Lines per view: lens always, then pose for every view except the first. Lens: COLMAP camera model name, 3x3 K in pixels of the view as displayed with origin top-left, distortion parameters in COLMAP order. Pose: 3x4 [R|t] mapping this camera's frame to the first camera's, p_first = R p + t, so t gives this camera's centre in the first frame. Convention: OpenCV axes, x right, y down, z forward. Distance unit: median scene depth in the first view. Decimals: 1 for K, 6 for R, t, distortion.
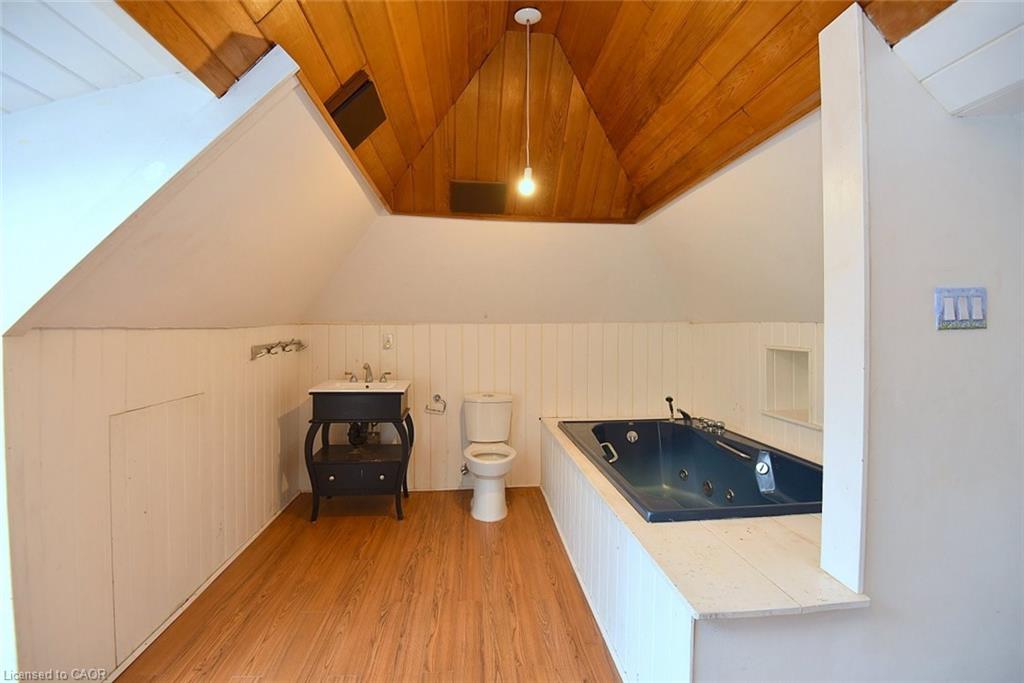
lens RADIAL K [[475.4, 0, 510.6], [0, 475.4, 336.4], [0, 0, 1]] dist [-0.004513, -0.024274]
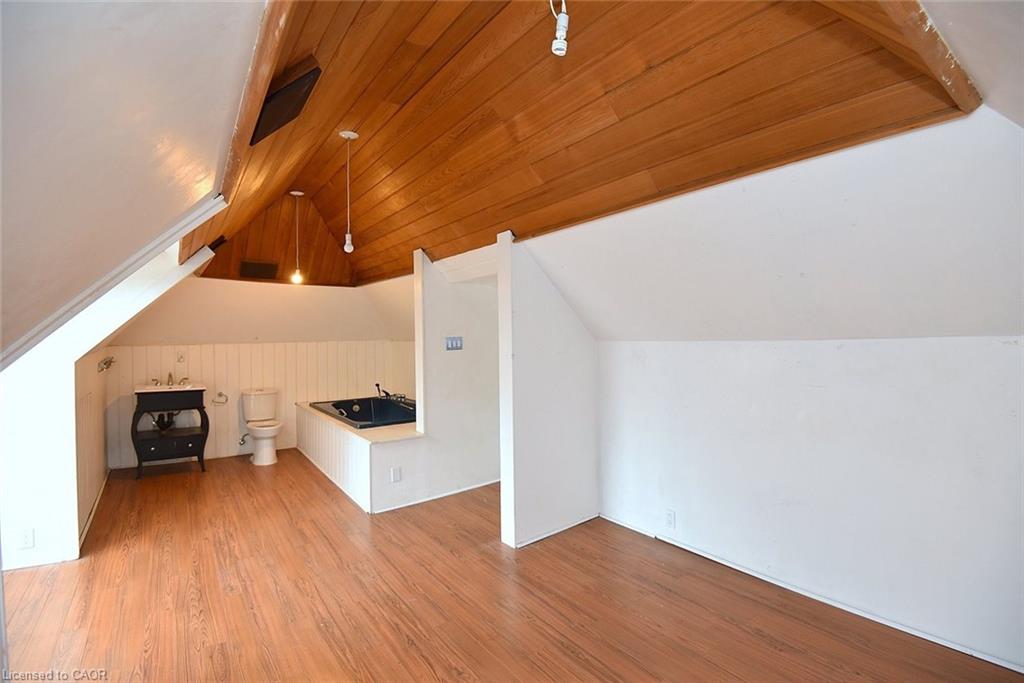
lens RADIAL K [[475.4, 0, 510.6], [0, 475.4, 336.4], [0, 0, 1]] dist [-0.004513, -0.024274]
pose [[0.856336, -0.009664, 0.516328, -0.157609], [0.012804, 0.999915, -0.002521, -0.037785], [-0.516260, 0.008770, 0.856387, -0.805012]]
